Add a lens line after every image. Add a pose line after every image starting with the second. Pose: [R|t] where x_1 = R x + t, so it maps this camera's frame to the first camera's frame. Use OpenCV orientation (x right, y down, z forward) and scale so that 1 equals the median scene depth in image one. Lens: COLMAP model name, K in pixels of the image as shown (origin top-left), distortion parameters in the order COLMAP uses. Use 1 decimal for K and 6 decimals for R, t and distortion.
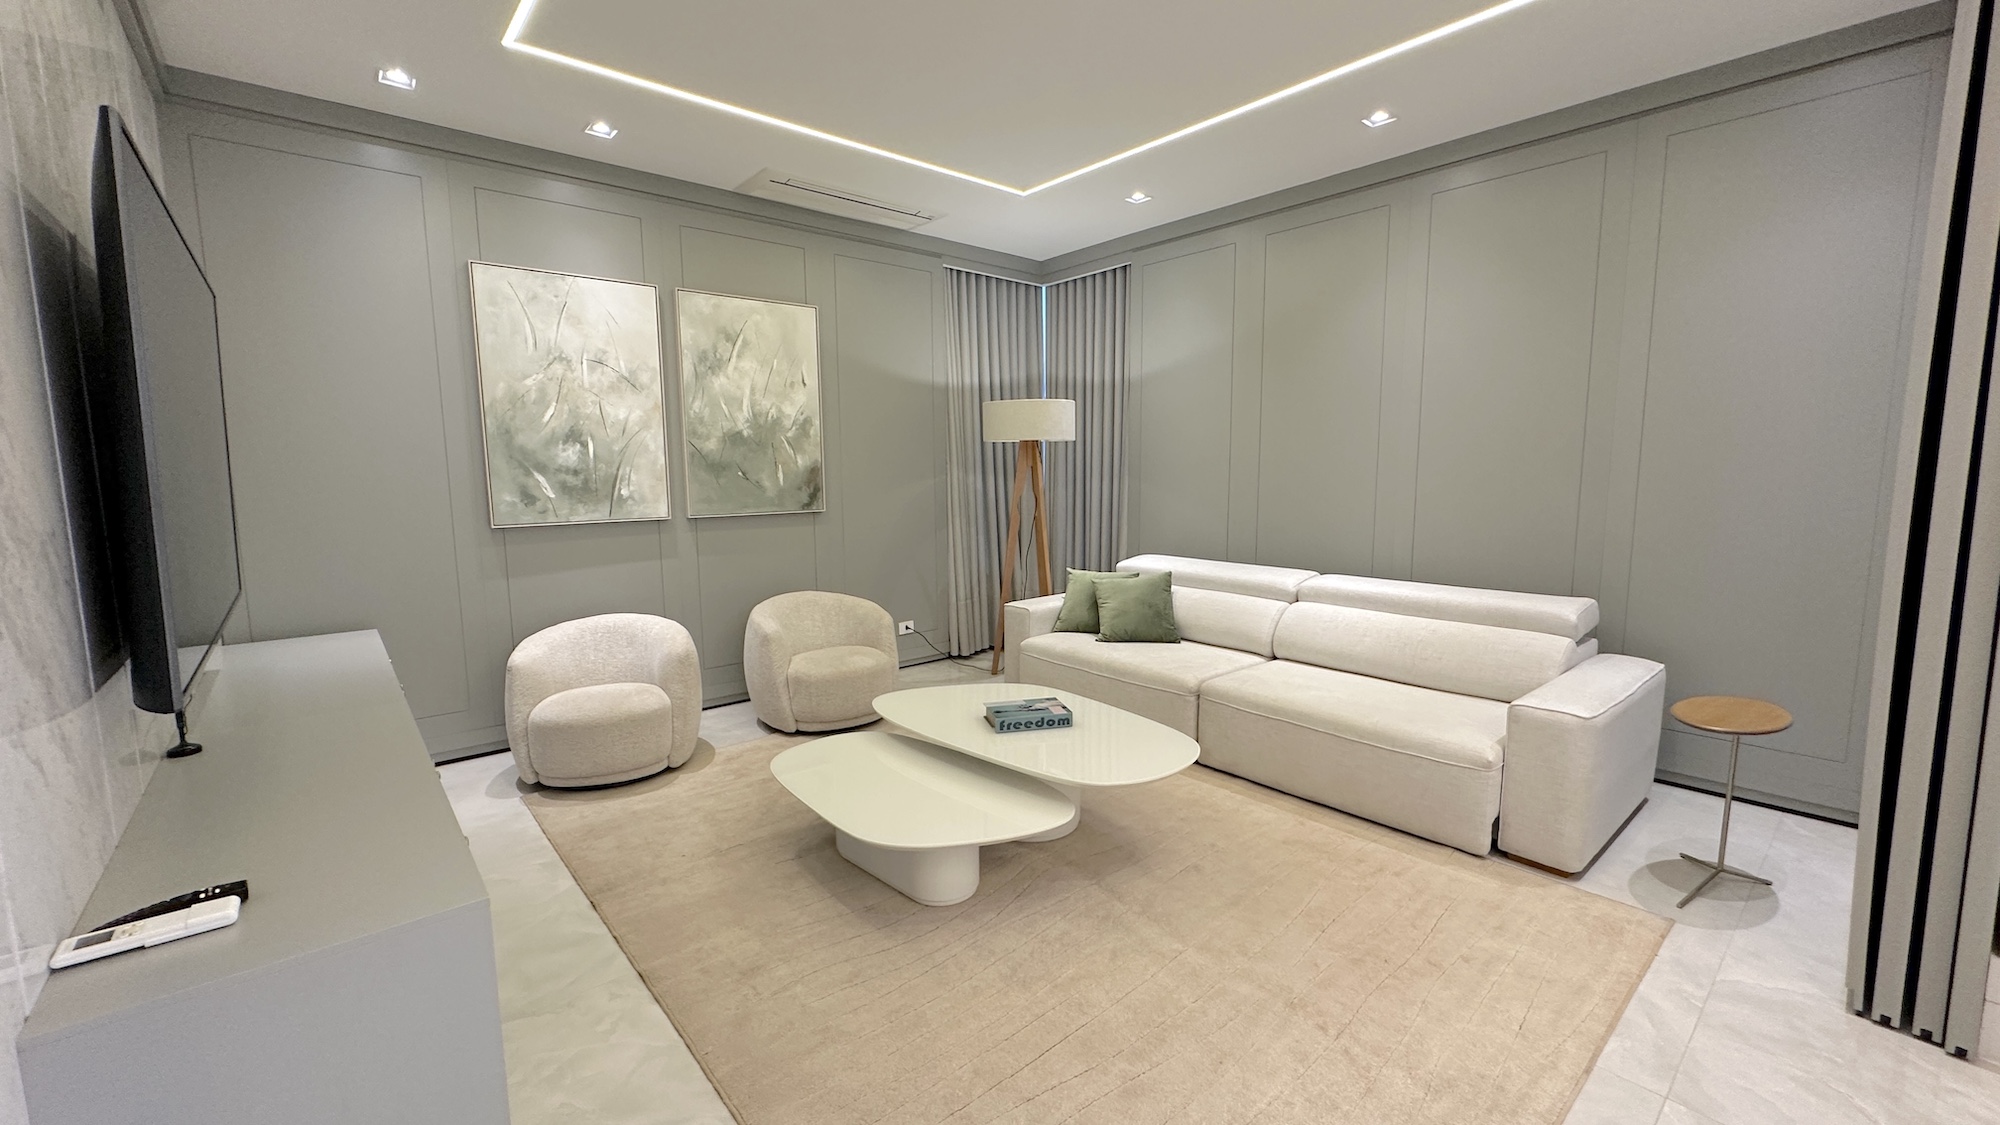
lens RADIAL K [[794.8, 0, 997.8], [0, 794.8, 561.7], [0, 0, 1]] dist [-0.002210, 0.000833]
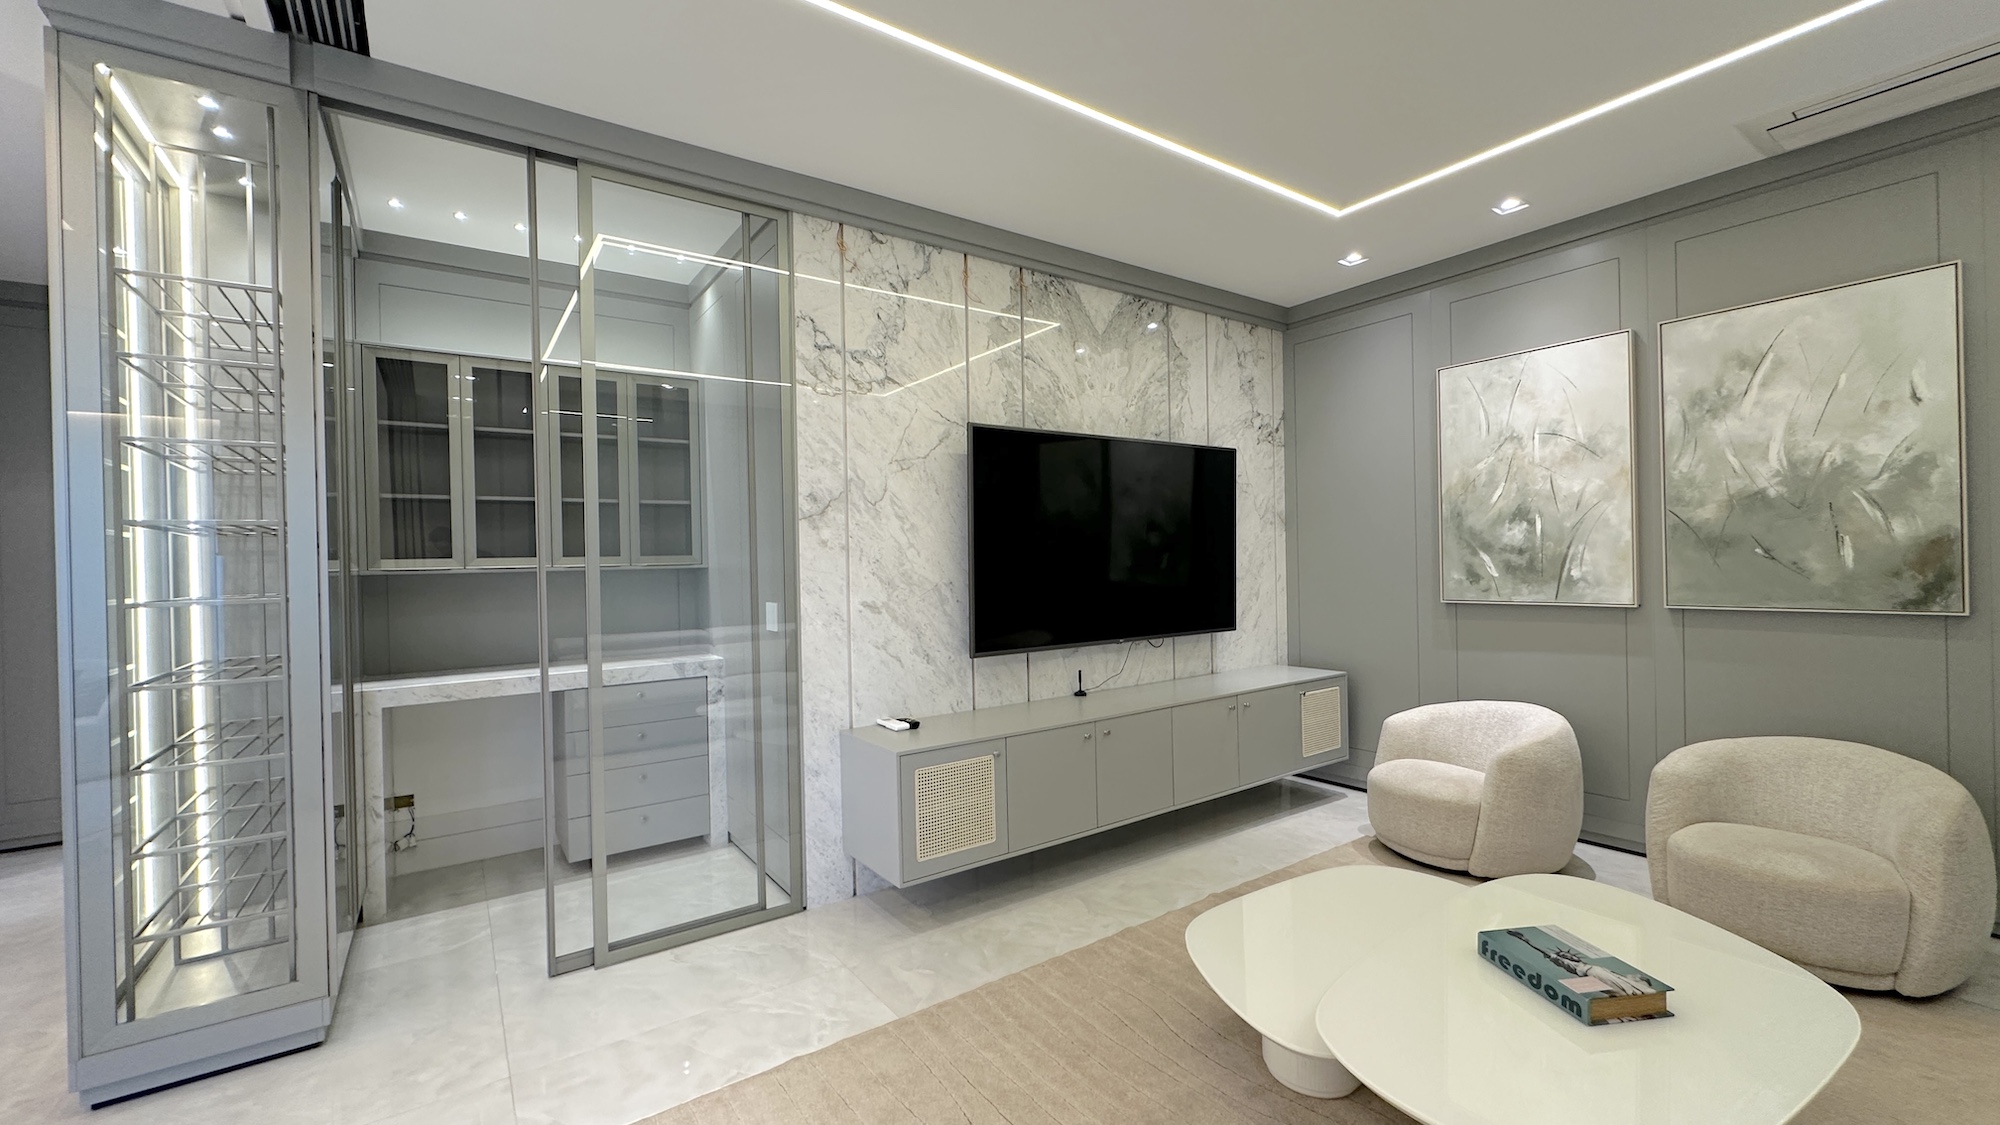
lens RADIAL K [[794.8, 0, 992.9], [0, 794.8, 555.4], [0, 0, 1]] dist [-0.002210, 0.000833]
pose [[-0.102123, 0.004254, -0.994763, 0.471022], [-0.095197, 0.995360, 0.014029, -0.056738], [0.990206, 0.096131, -0.101244, 0.436507]]
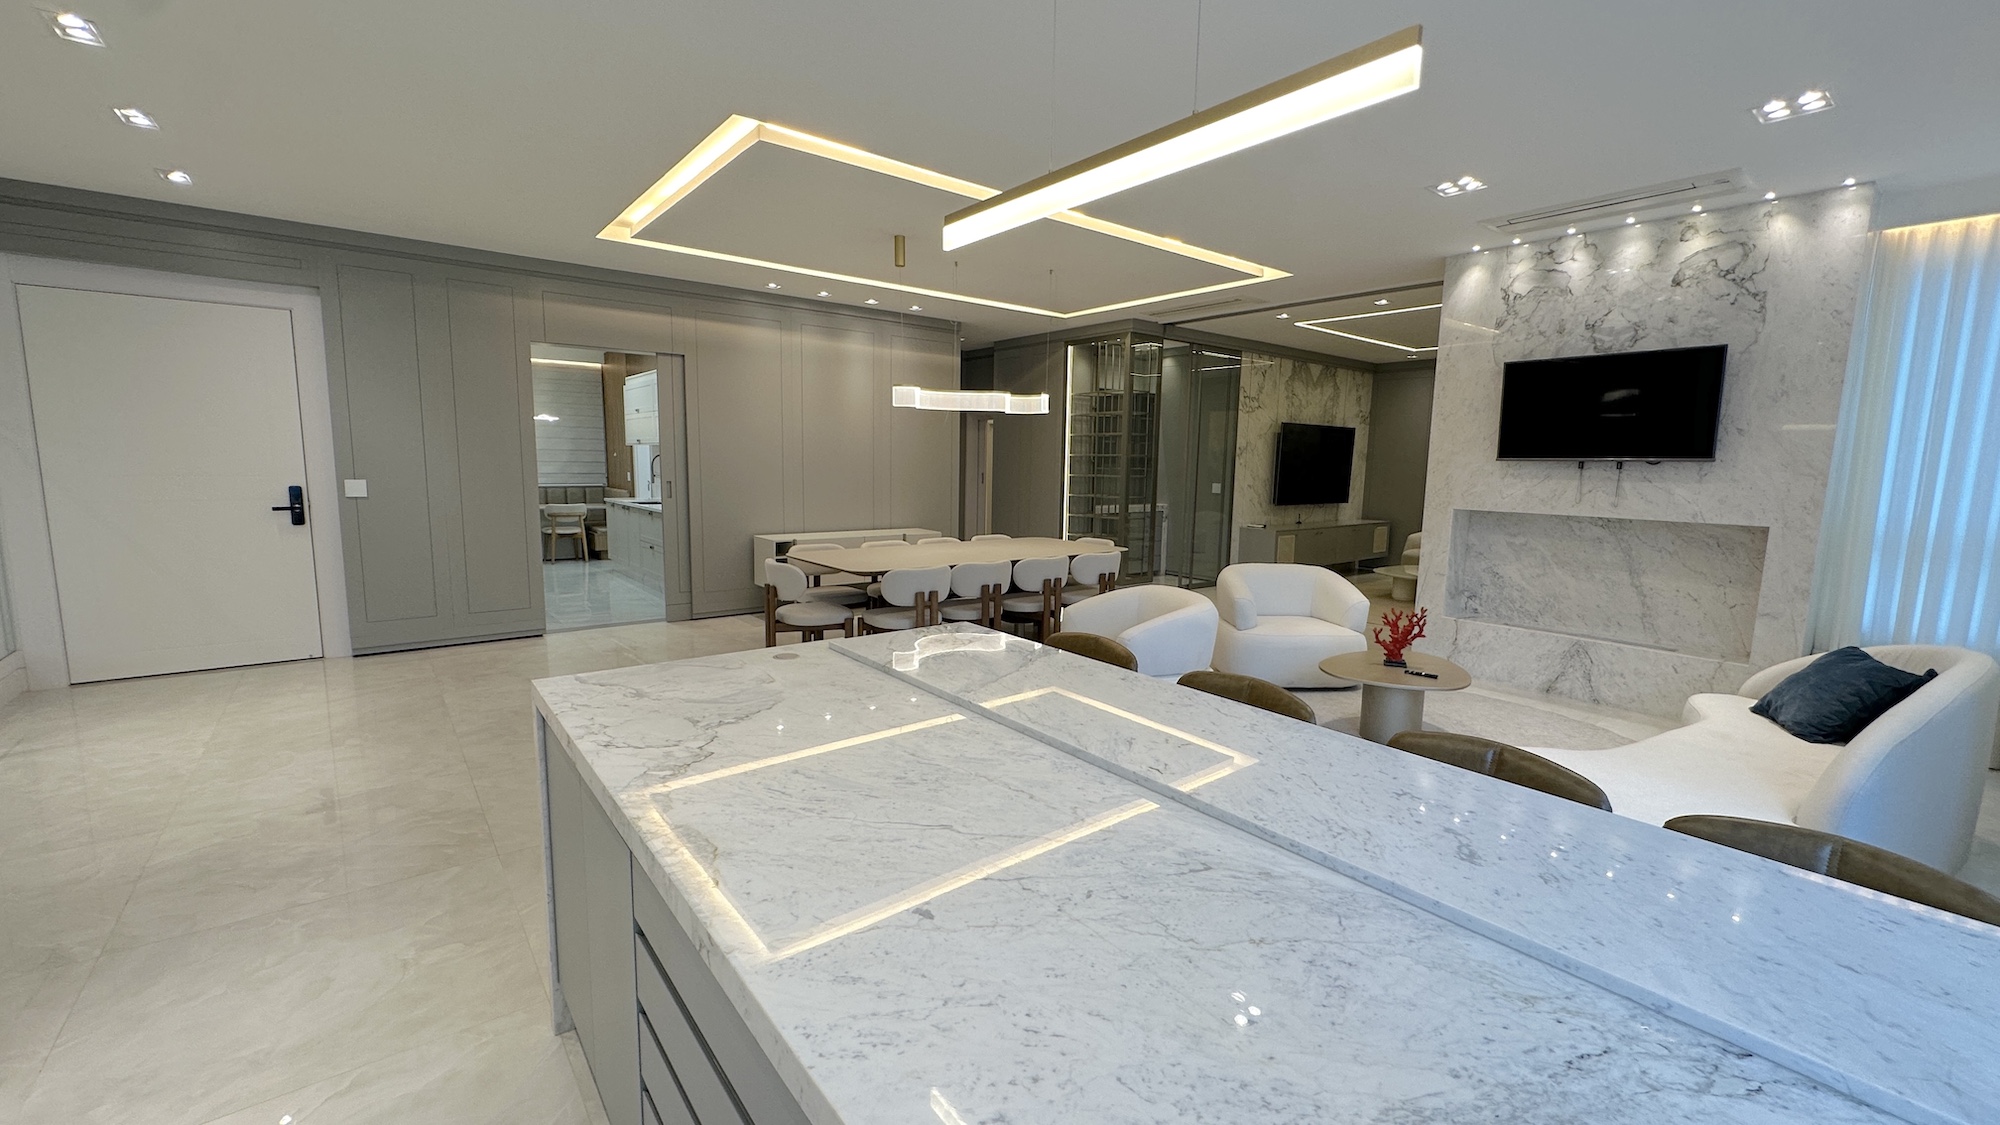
lens RADIAL K [[794.8, 0, 1000.0], [0, 794.8, 568.9], [0, 0, 1]] dist [-0.002210, 0.000833]
pose [[-0.034956, 0.141043, -0.989386, 2.036900], [-0.135563, 0.980172, 0.144519, 0.016336], [0.990152, 0.139176, -0.015143, -0.403095]]
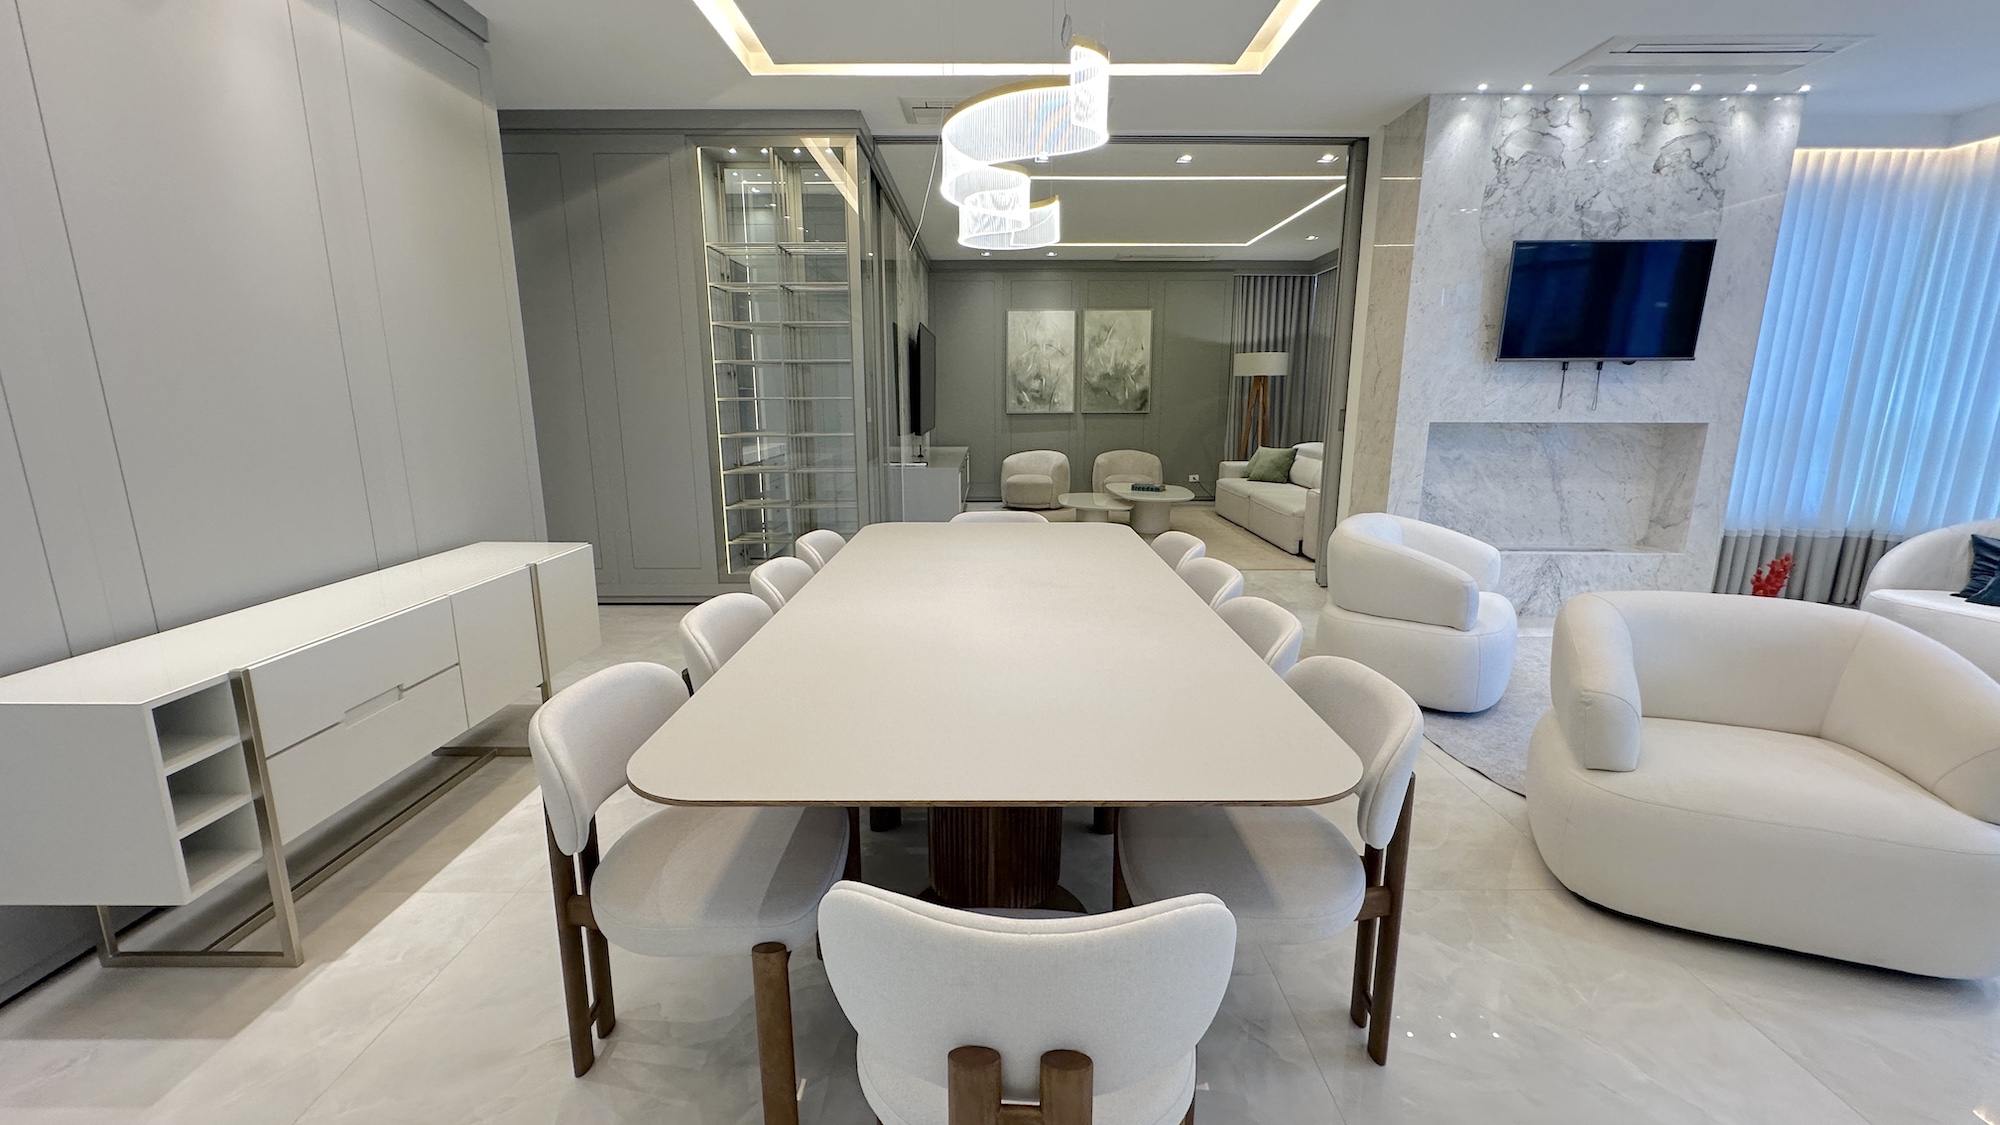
lens RADIAL K [[794.8, 0, 1003.1], [0, 794.8, 557.4], [0, 0, 1]] dist [-0.002210, 0.000833]
pose [[0.760509, 0.136624, -0.634792, 0.958453], [-0.081732, 0.989980, 0.115151, 0.113638], [0.644163, -0.035691, 0.764055, -0.907420]]
